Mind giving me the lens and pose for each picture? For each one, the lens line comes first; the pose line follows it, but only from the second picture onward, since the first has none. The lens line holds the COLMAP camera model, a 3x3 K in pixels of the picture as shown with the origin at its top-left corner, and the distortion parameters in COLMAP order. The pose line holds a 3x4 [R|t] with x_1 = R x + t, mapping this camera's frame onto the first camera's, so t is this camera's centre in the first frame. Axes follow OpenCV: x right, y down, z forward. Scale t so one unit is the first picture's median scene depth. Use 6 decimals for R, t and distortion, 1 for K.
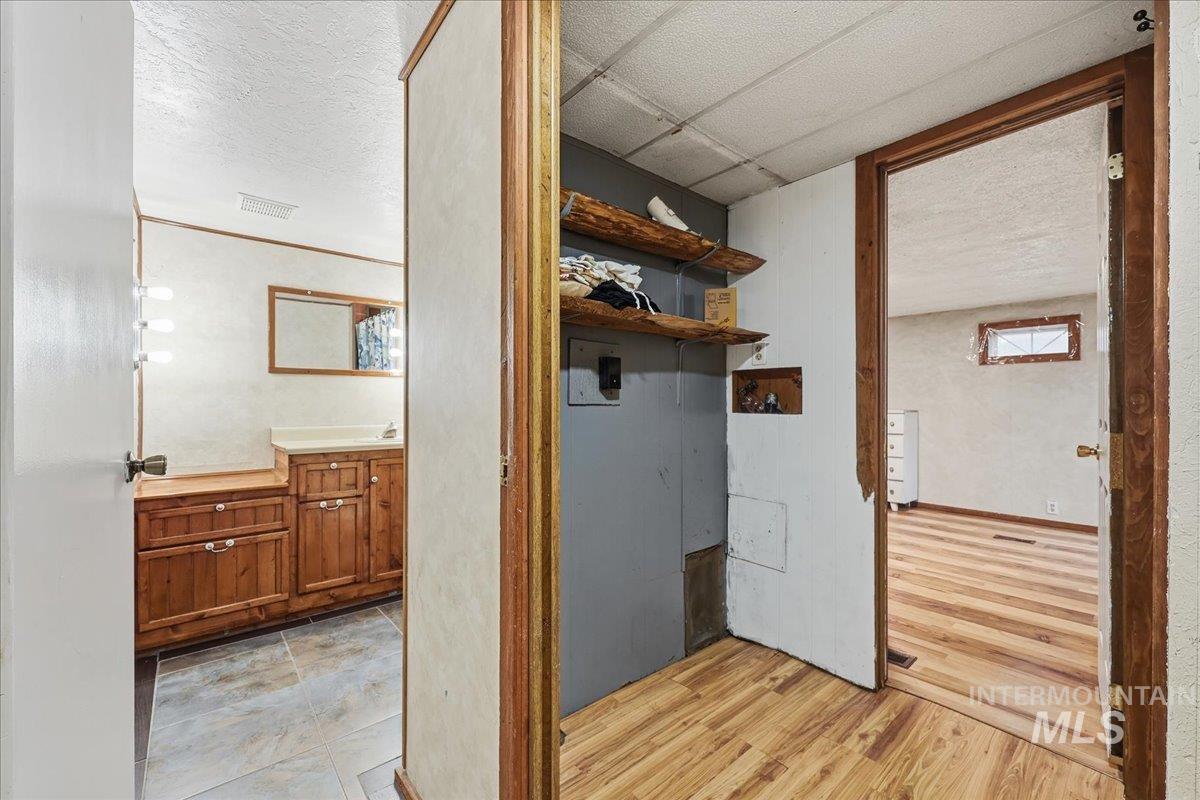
lens RADIAL K [[486.9, 0, 600.2], [0, 486.9, 400.1], [0, 0, 1]] dist [-0.000175, 0.000146]
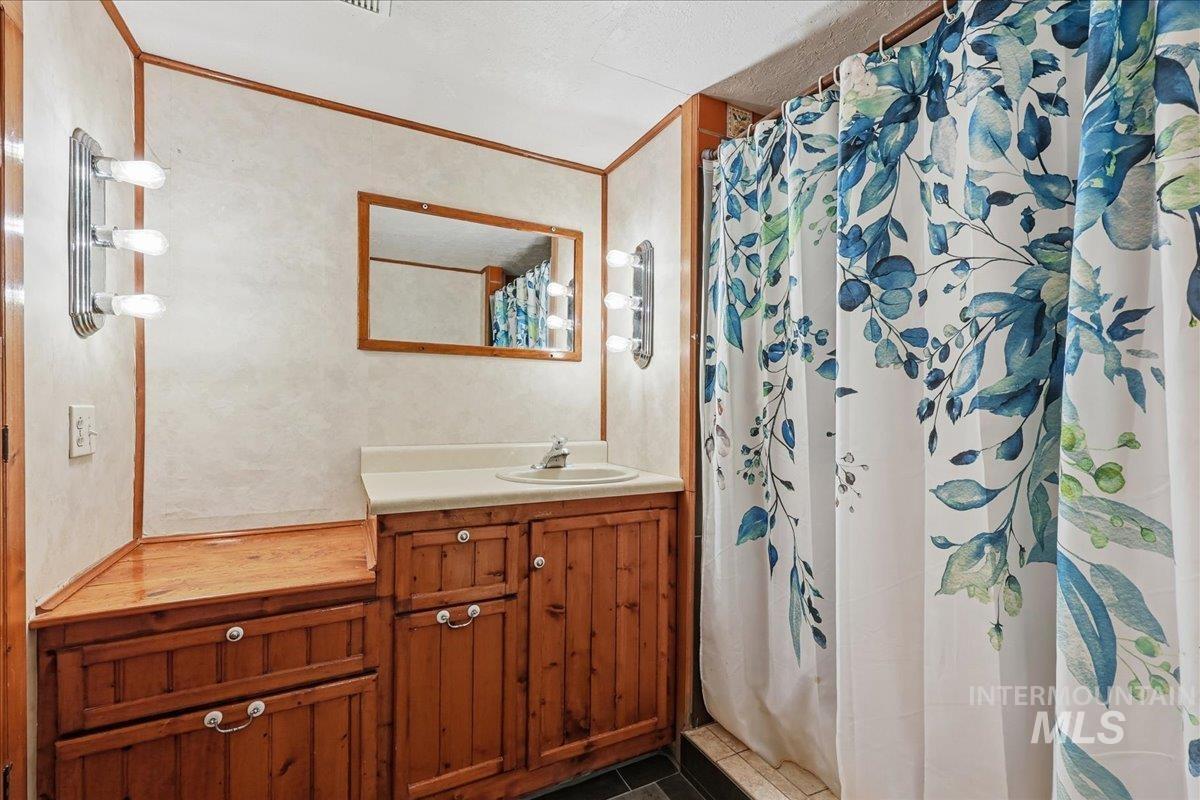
lens RADIAL K [[486.9, 0, 598.2], [0, 486.9, 403.4], [0, 0, 1]] dist [-0.000175, 0.000146]
pose [[0.975075, 0.012819, -0.221503, -0.310002], [-0.011520, 0.999908, 0.007155, -0.001154], [0.221574, -0.004425, 0.975133, 0.555879]]
